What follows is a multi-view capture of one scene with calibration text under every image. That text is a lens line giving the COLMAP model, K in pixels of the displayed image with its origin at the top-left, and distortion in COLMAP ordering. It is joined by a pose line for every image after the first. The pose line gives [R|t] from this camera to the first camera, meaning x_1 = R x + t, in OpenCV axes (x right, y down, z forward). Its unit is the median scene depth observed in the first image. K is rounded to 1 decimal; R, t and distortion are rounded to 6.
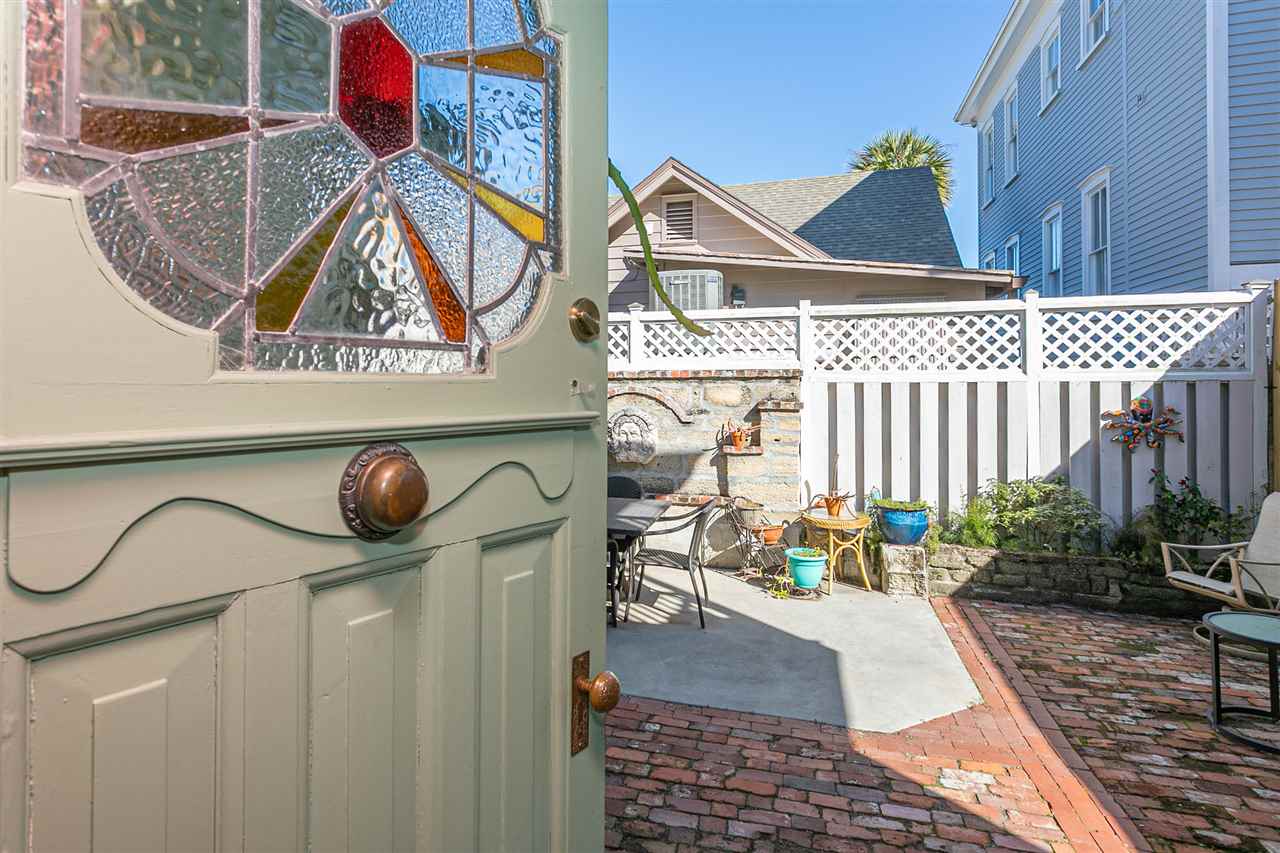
lens RADIAL K [[707.9, 0, 595.8], [0, 707.9, 382.3], [0, 0, 1]] dist [0.004444, -0.005393]
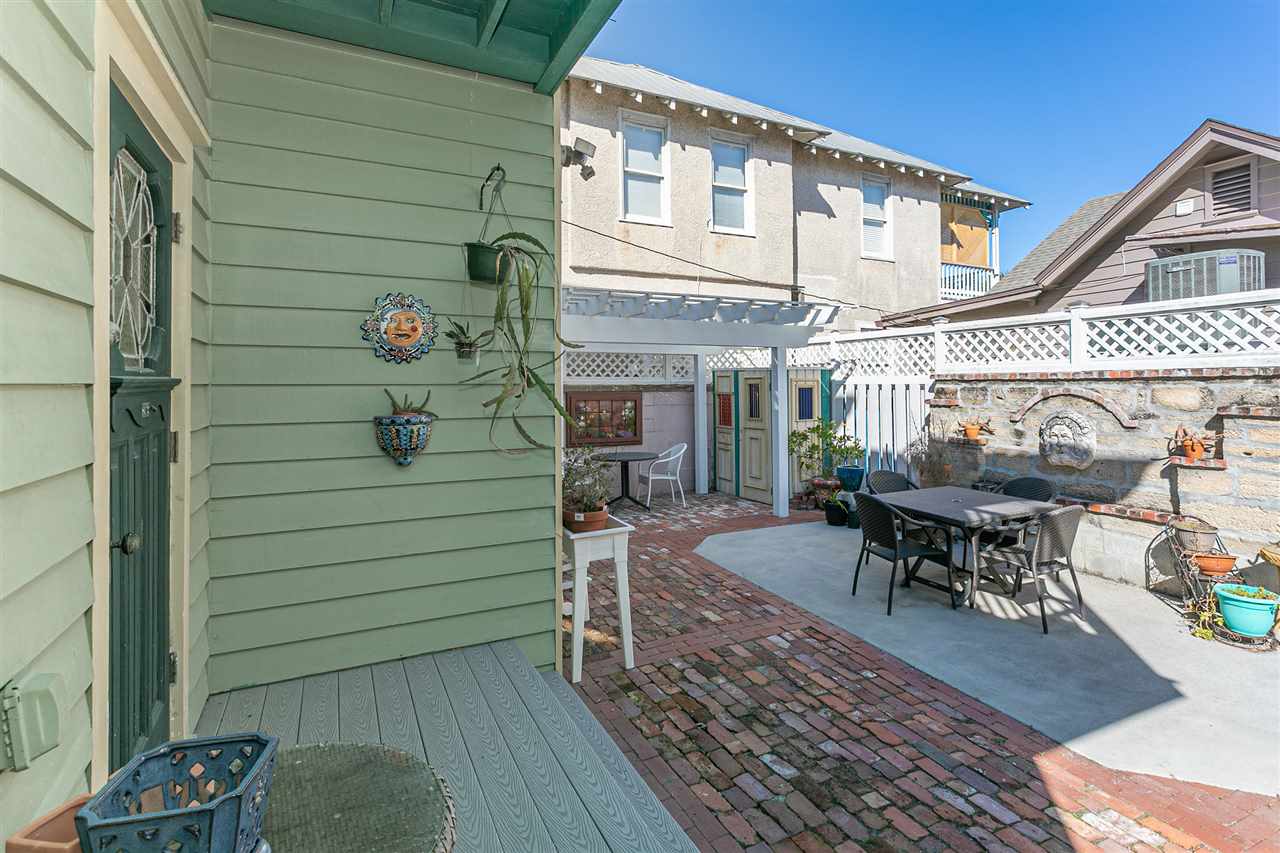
lens RADIAL K [[622.5, 0, 673.7], [0, 622.5, 374.1], [0, 0, 1]] dist [0.002656, 0.001236]
pose [[0.695106, -0.014539, -0.718760, 0.310334], [0.005854, 0.999877, -0.014564, -0.003909], [0.718883, 0.005916, 0.695106, 0.014331]]
